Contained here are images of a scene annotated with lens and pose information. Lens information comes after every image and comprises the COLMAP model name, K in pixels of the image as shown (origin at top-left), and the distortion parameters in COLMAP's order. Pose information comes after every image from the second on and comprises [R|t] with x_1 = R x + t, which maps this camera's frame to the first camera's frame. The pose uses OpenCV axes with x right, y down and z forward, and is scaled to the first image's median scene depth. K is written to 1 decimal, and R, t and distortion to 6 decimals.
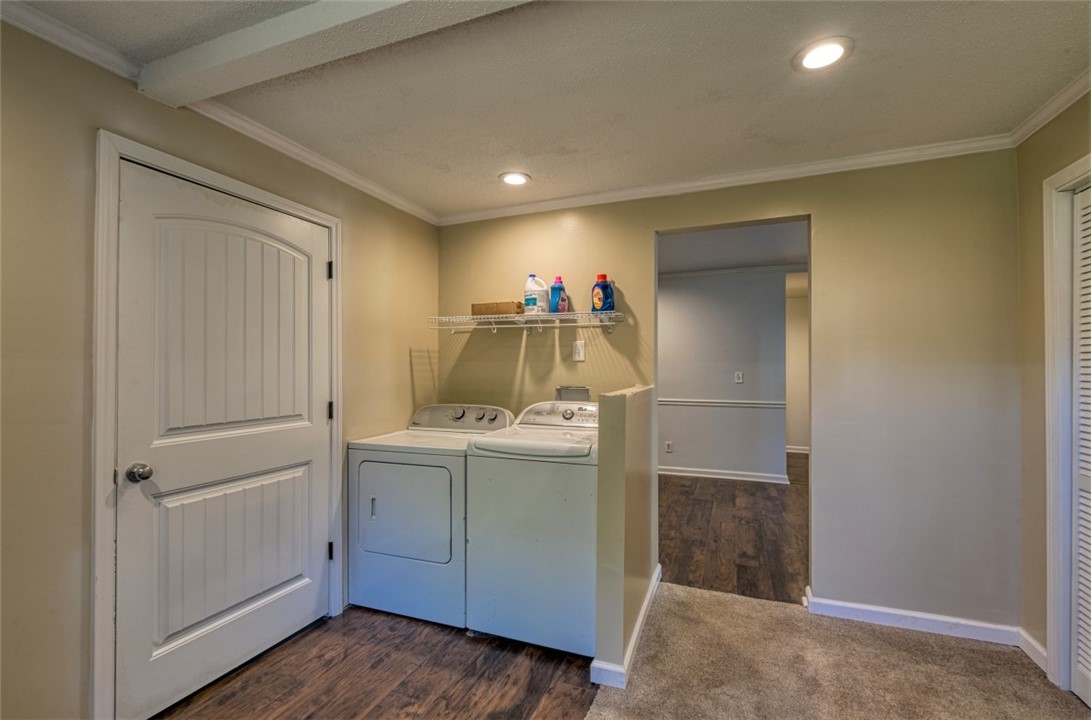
lens RADIAL K [[473.0, 0, 547.6], [0, 473.0, 365.9], [0, 0, 1]] dist [0.006171, -0.002657]
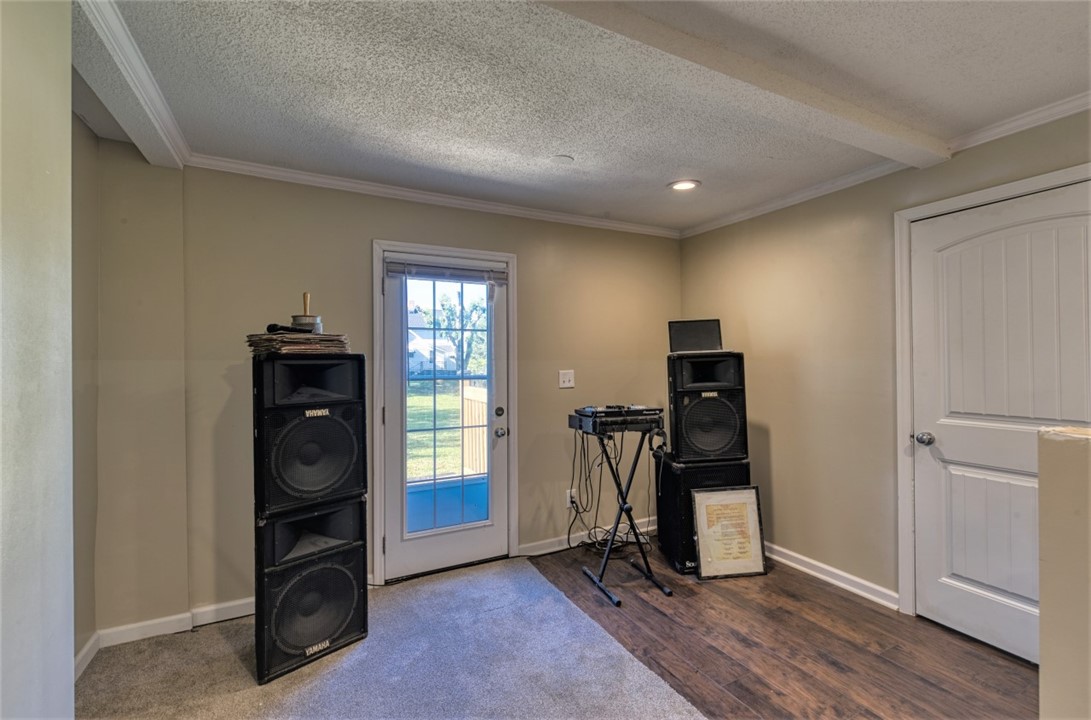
lens RADIAL K [[473.0, 0, 549.5], [0, 473.0, 359.8], [0, 0, 1]] dist [0.006171, -0.002657]
pose [[-0.651876, 0.000802, -0.758325, 0.890647], [0.007534, 0.999957, -0.005418, -0.008128], [0.758288, -0.009245, -0.651854, 1.027590]]
